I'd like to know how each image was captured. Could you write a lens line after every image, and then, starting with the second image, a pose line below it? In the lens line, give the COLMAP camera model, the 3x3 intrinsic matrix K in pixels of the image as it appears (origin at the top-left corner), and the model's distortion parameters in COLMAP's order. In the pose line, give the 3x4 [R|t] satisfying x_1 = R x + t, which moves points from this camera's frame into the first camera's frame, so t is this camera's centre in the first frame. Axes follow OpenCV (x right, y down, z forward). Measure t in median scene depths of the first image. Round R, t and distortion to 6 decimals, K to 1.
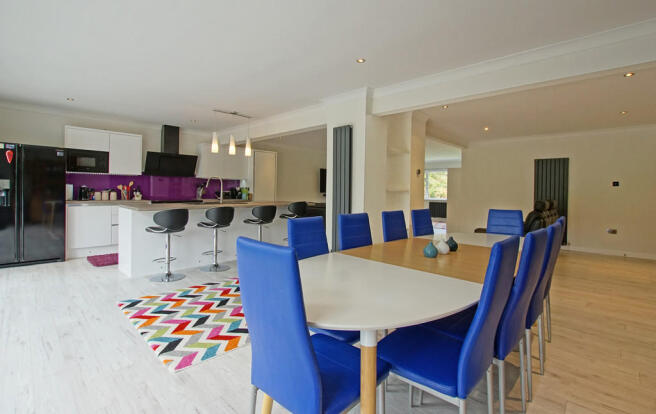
lens RADIAL K [[308.2, 0, 327.7], [0, 308.2, 197.2], [0, 0, 1]] dist [-0.011657, -0.000206]
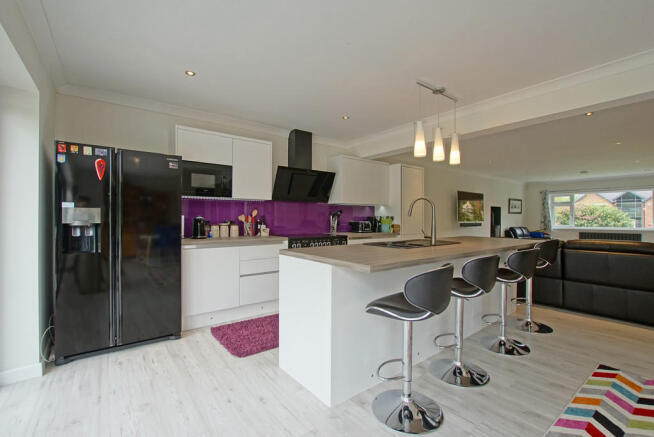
lens RADIAL K [[285.7, 0, 326.6], [0, 285.7, 223.2], [0, 0, 1]] dist [-0.024461, 0.000682]
pose [[0.990699, -0.009981, -0.135706, -0.426844], [0.009581, 0.999948, -0.003607, -0.018066], [0.135735, 0.002273, 0.990743, 0.412614]]
